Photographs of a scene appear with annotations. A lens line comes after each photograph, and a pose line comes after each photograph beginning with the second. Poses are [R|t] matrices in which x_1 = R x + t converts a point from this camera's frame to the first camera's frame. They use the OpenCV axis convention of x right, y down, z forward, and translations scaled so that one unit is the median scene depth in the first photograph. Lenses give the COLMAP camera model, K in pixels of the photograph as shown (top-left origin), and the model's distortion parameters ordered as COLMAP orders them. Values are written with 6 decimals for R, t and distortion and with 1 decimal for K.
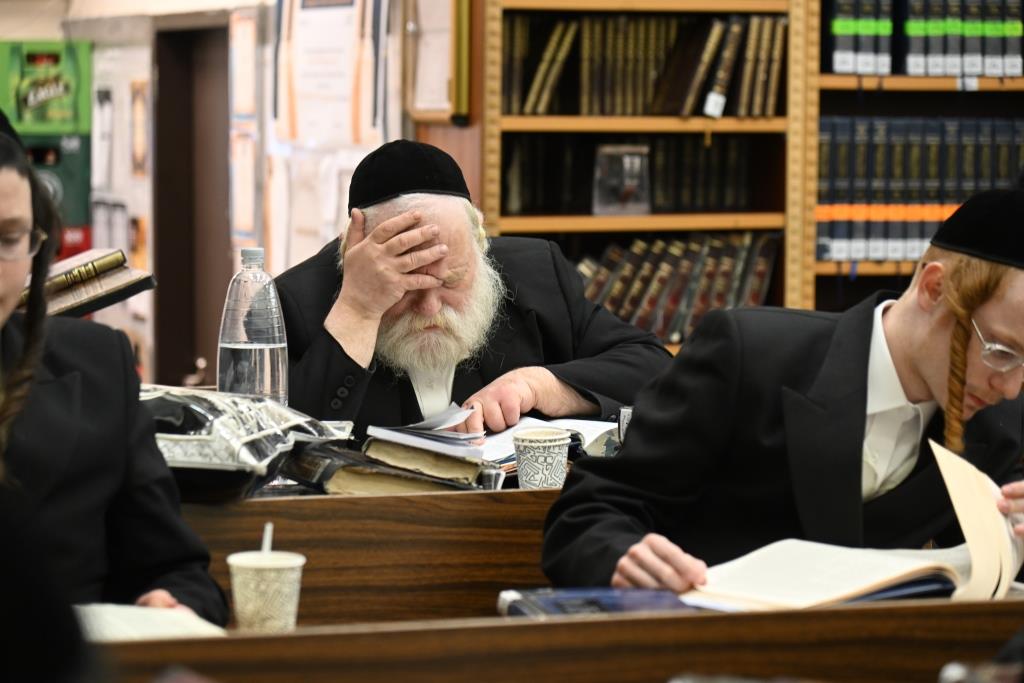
lens RADIAL K [[3540.4, 0, 512.0], [0, 3540.4, 341.5], [0, 0, 1]] dist [-0.080694, 0.000000]
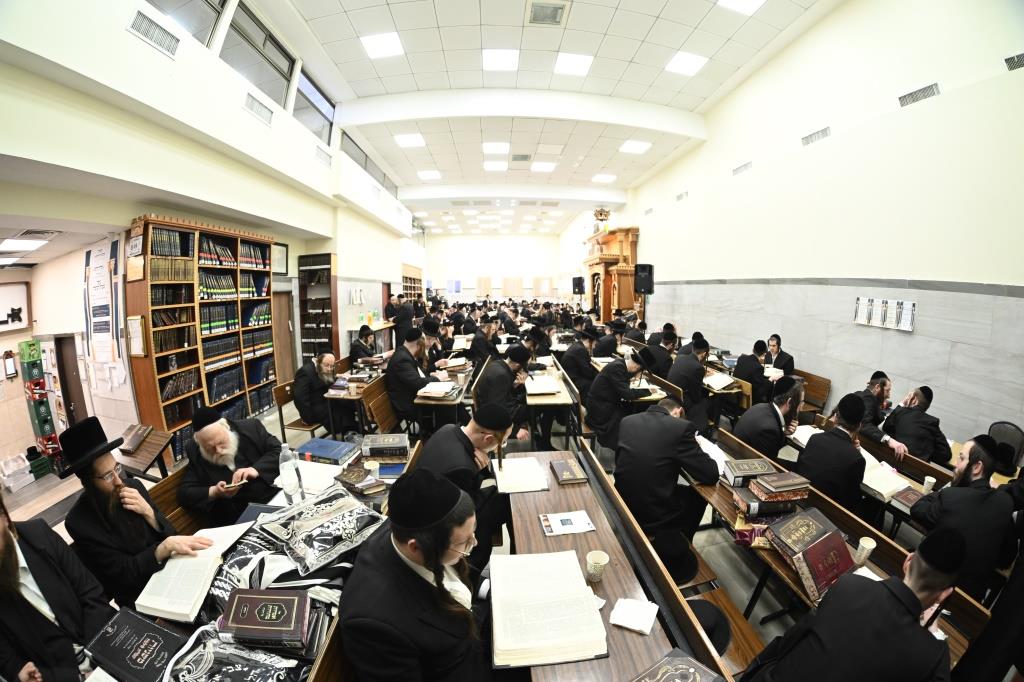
lens RADIAL K [[784.0, 0, 512.7], [0, 784.0, 339.3], [0, 0, 1]] dist [-0.003306, -0.002463]
pose [[0.914080, -0.086680, 0.396162, 0.047603], [0.114065, 0.992405, -0.046050, 0.035441], [-0.389162, 0.087282, 0.917025, -0.241713]]
